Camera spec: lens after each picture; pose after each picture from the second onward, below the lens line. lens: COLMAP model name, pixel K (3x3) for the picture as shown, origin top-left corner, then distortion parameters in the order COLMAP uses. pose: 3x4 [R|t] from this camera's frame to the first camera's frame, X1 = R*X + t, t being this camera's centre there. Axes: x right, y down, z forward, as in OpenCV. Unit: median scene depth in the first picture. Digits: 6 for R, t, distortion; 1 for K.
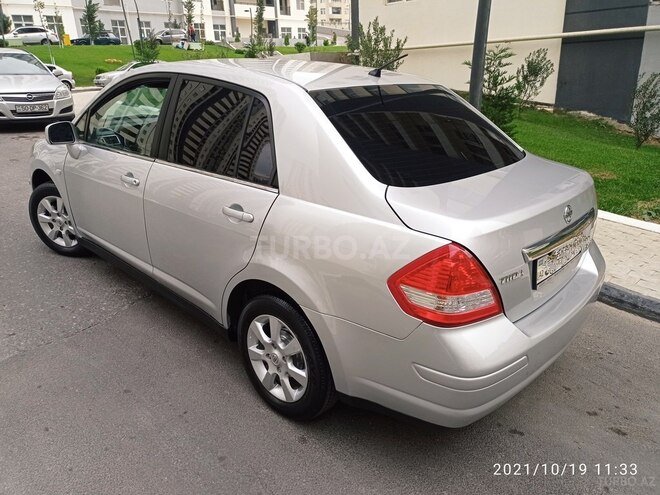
lens RADIAL K [[489.7, 0, 330.0], [0, 489.7, 247.5], [0, 0, 1]] dist [0.056336, -0.061667]
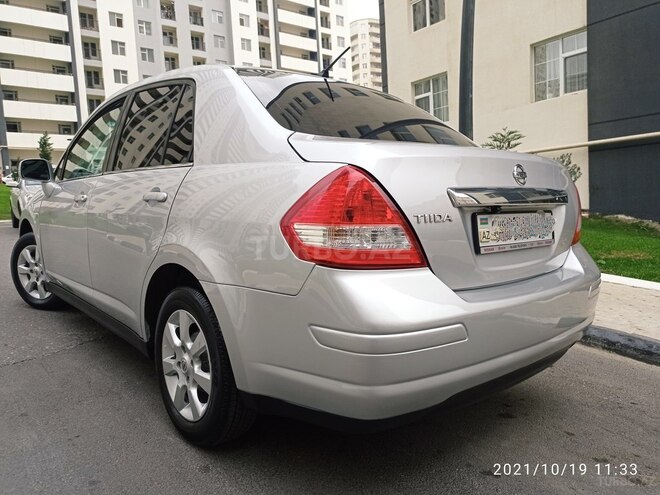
lens RADIAL K [[489.7, 0, 330.0], [0, 489.7, 247.5], [0, 0, 1]] dist [0.056336, -0.061667]
pose [[0.995332, -0.008638, -0.096123, 0.205032], [-0.016408, 0.966343, -0.256734, 0.232962], [0.095106, 0.257113, 0.961690, 0.164802]]
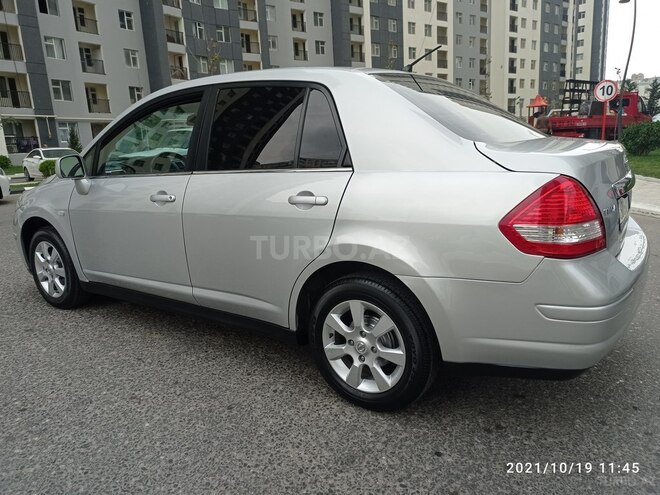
lens RADIAL K [[489.7, 0, 330.0], [0, 489.7, 247.5], [0, 0, 1]] dist [0.056336, -0.061667]
pose [[0.984983, -0.107076, 0.135438, -0.265943], [0.125676, 0.982538, -0.137201, 0.152673], [-0.118382, 0.152162, 0.981240, 0.043686]]
